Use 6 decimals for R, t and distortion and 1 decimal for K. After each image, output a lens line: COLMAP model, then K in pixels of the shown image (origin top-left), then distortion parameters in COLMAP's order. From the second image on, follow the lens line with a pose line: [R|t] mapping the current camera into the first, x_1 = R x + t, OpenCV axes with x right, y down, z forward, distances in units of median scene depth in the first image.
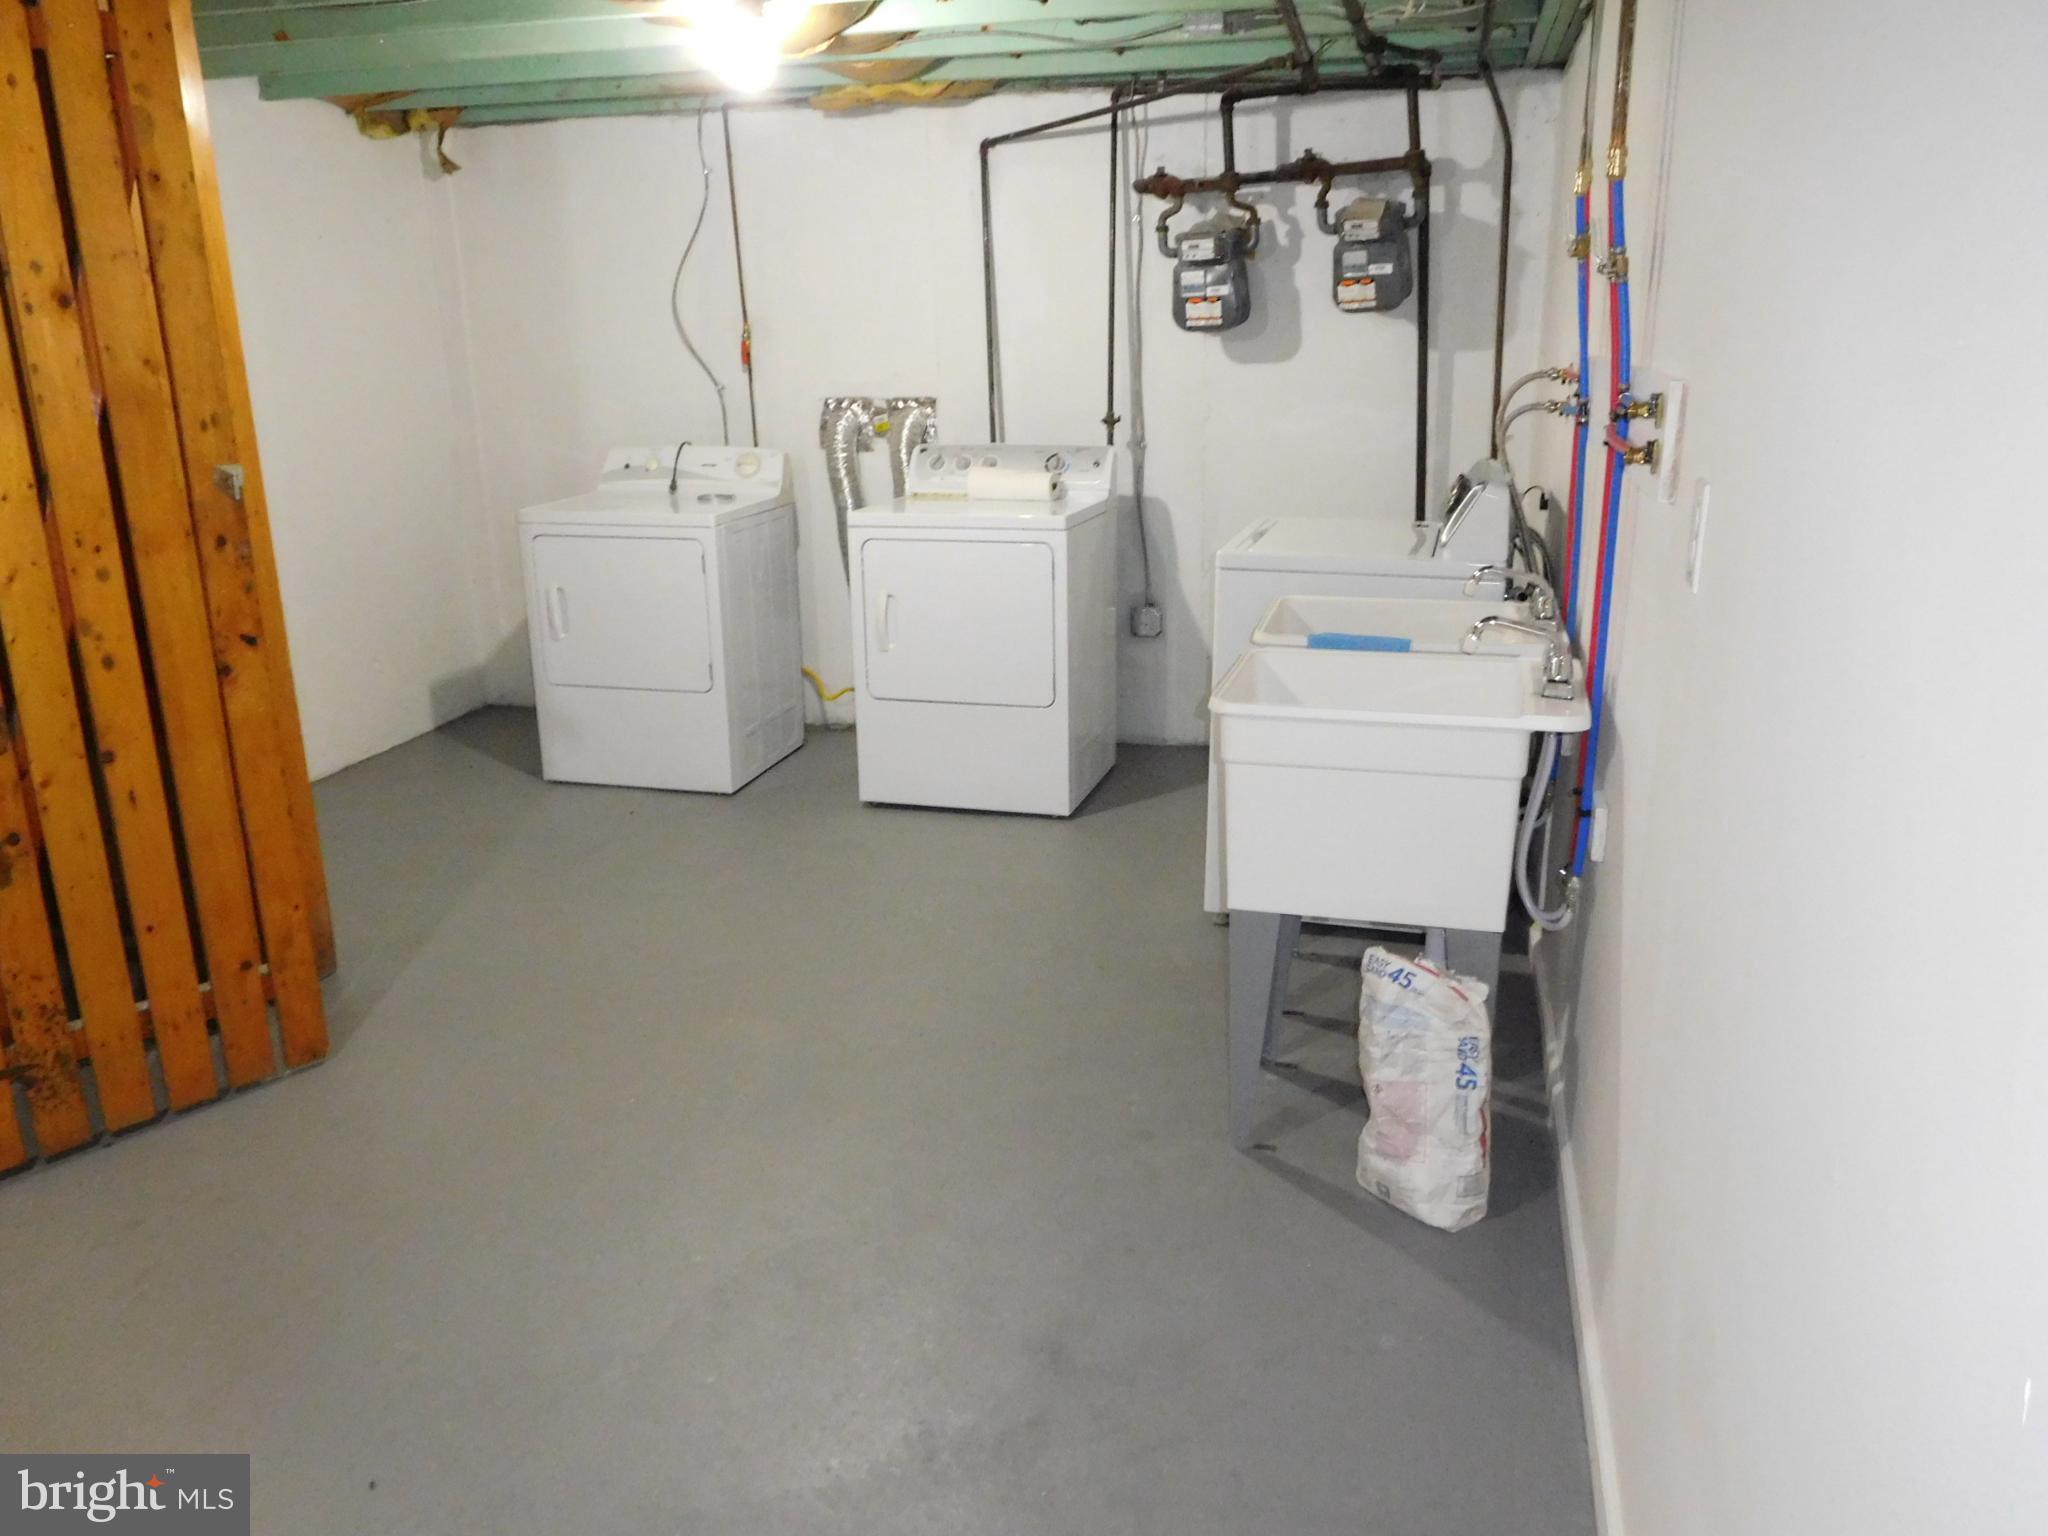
lens RADIAL K [[1533.8, 0, 1021.8], [0, 1533.8, 773.1], [0, 0, 1]] dist [-0.023758, 0.000502]
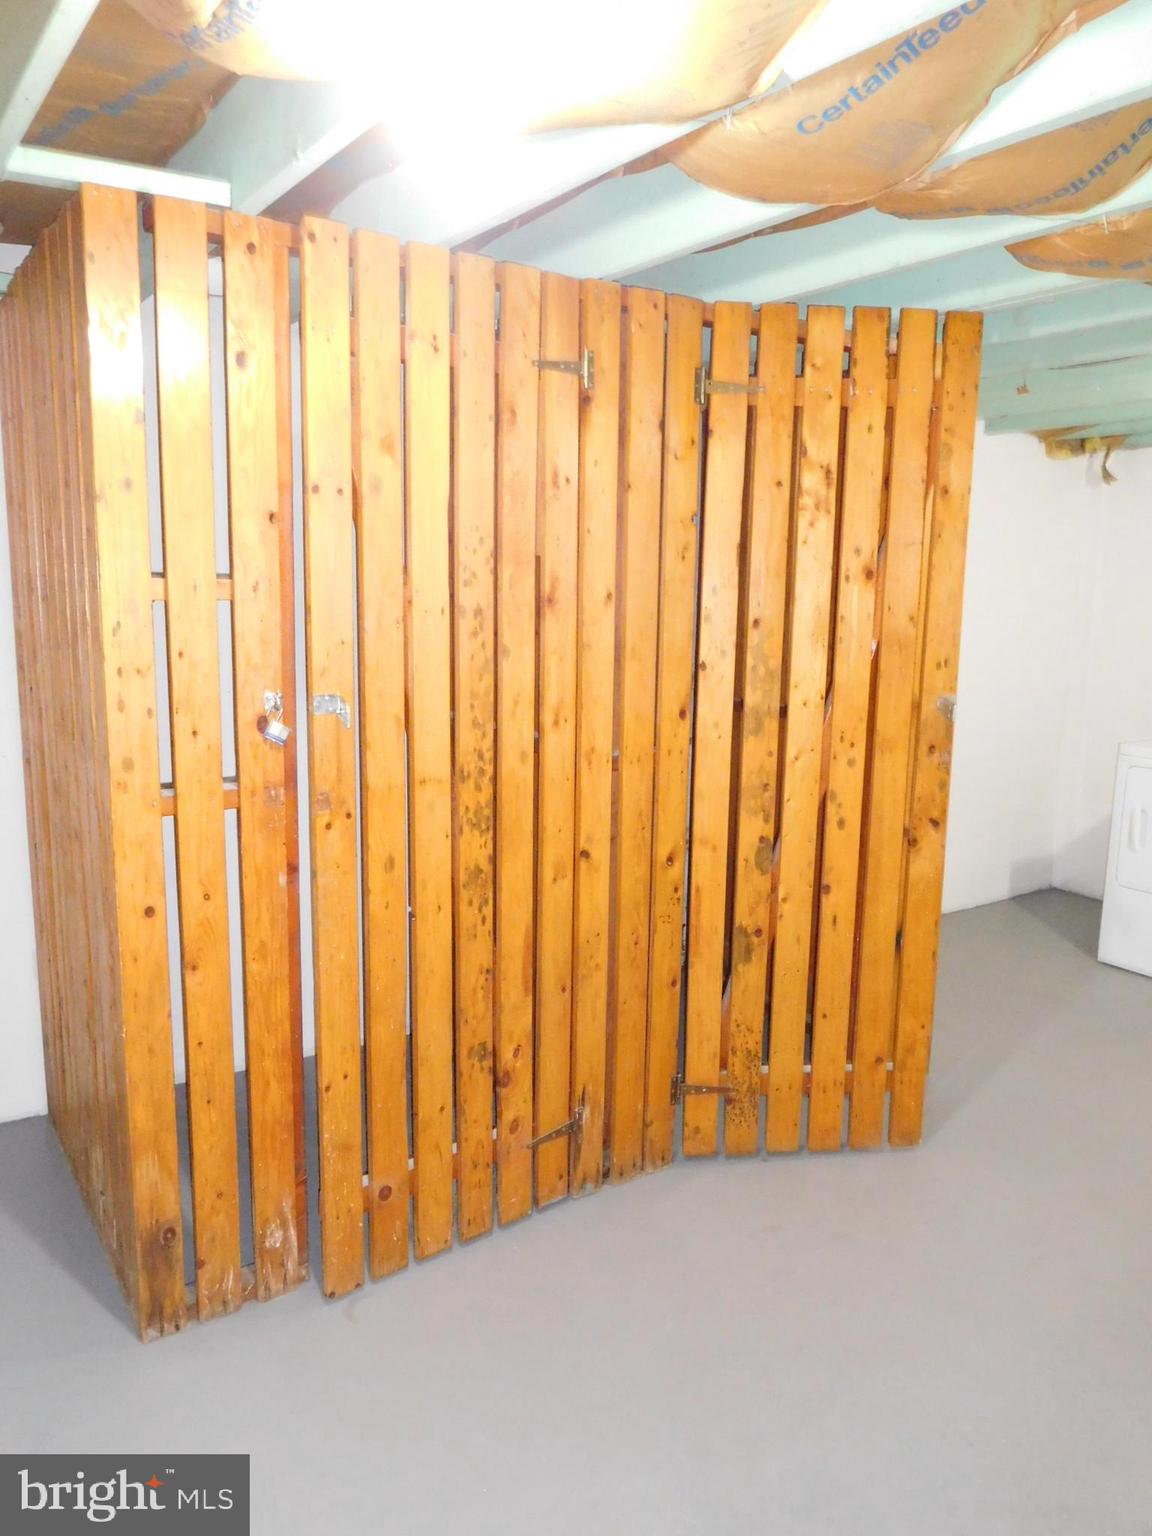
lens RADIAL K [[1150.4, 0, 576.0], [0, 1150.4, 768.0], [0, 0, 1]] dist [-0.023758, 0.000502]
pose [[0.763015, 0.134557, -0.632220, -0.116006], [-0.214184, 0.975467, -0.050882, -0.015267], [0.609864, 0.174235, 0.773116, 0.017884]]
